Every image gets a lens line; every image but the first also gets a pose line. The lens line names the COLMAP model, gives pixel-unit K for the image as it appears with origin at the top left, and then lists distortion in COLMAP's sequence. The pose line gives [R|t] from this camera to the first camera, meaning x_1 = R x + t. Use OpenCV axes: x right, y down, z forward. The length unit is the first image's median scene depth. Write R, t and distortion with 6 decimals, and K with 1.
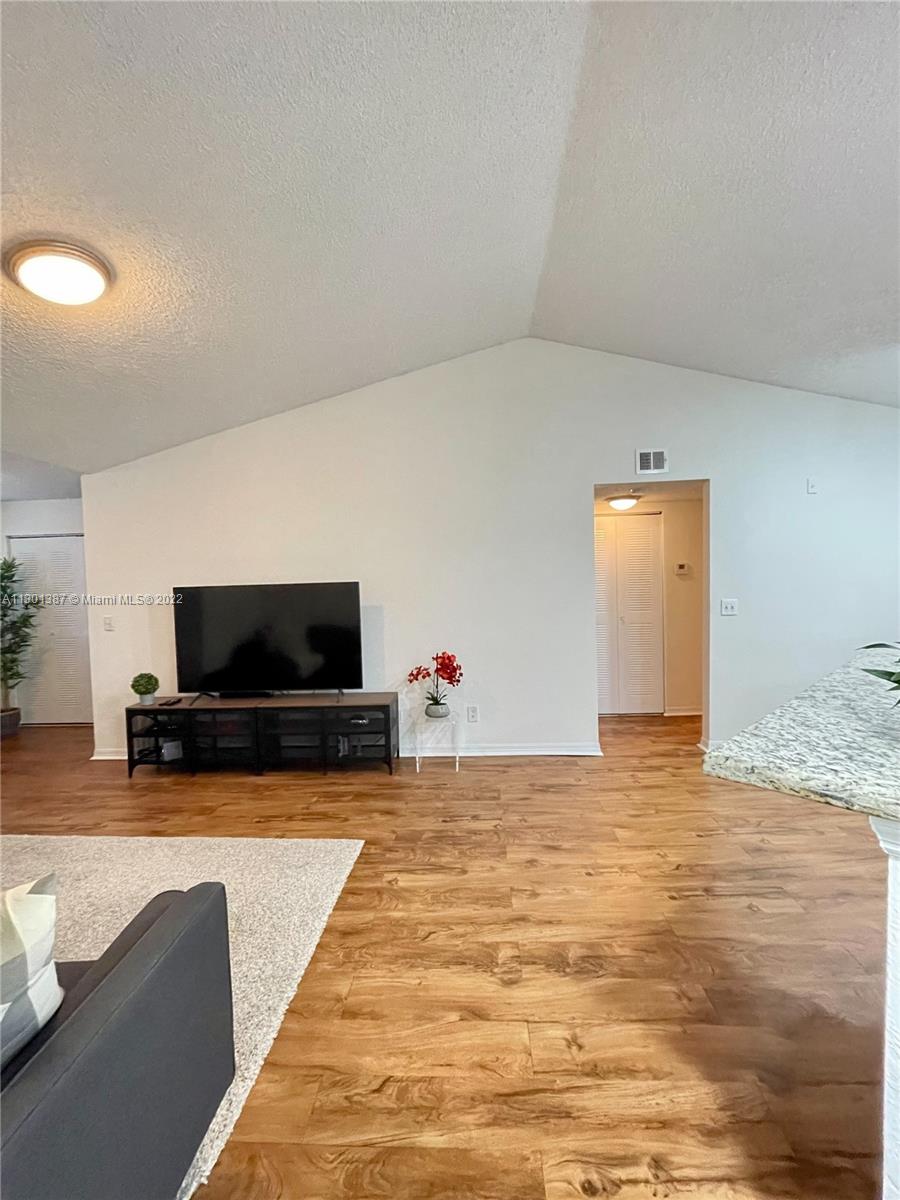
lens RADIAL K [[502.6, 0, 446.3], [0, 502.6, 591.0], [0, 0, 1]] dist [-0.007446, 0.001927]
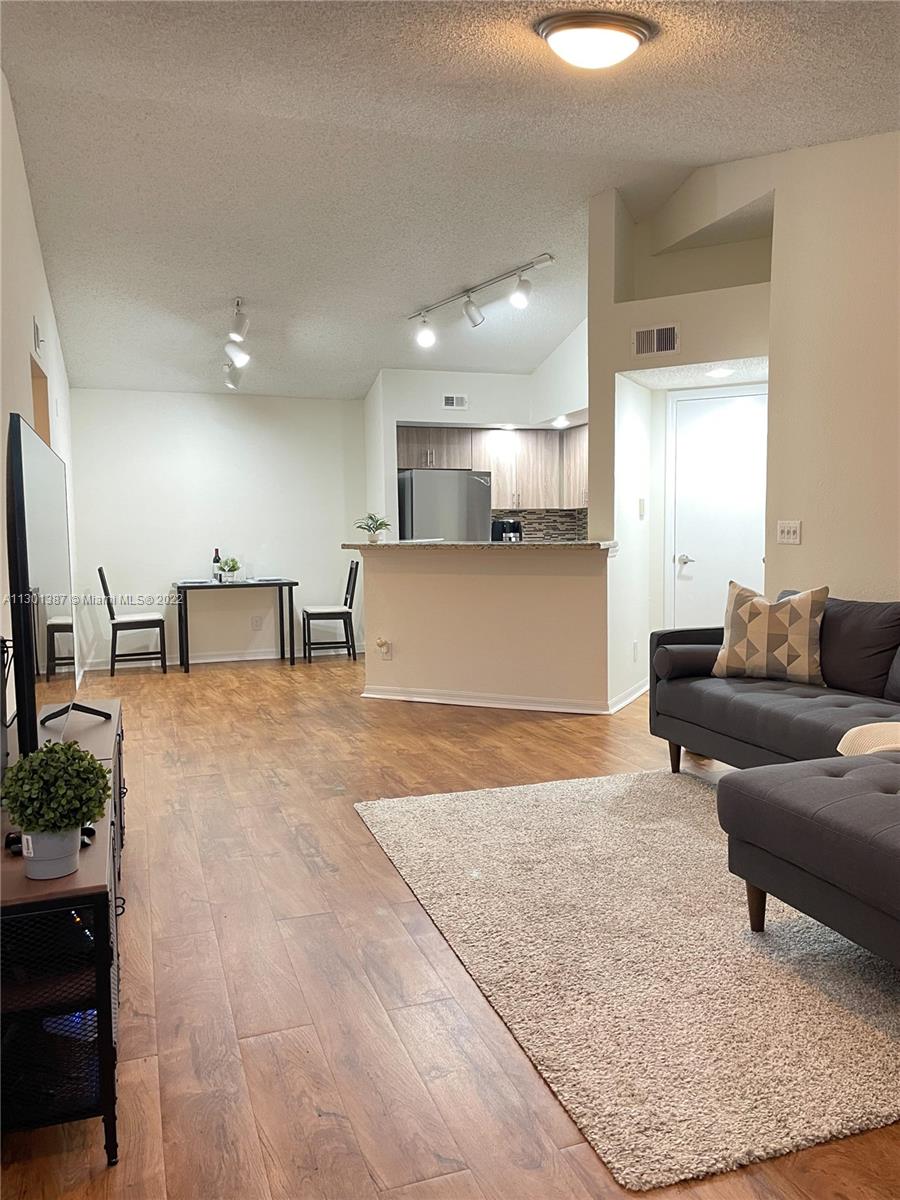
lens RADIAL K [[900.7, 0, 462.2], [0, 900.7, 600.0], [0, 0, 1]] dist [0.084767, -0.108221]
pose [[-0.394444, -0.034496, 0.918272, -1.512334], [0.040926, 0.997644, 0.055058, 0.101371], [-0.918008, 0.059298, -0.392103, 1.366427]]
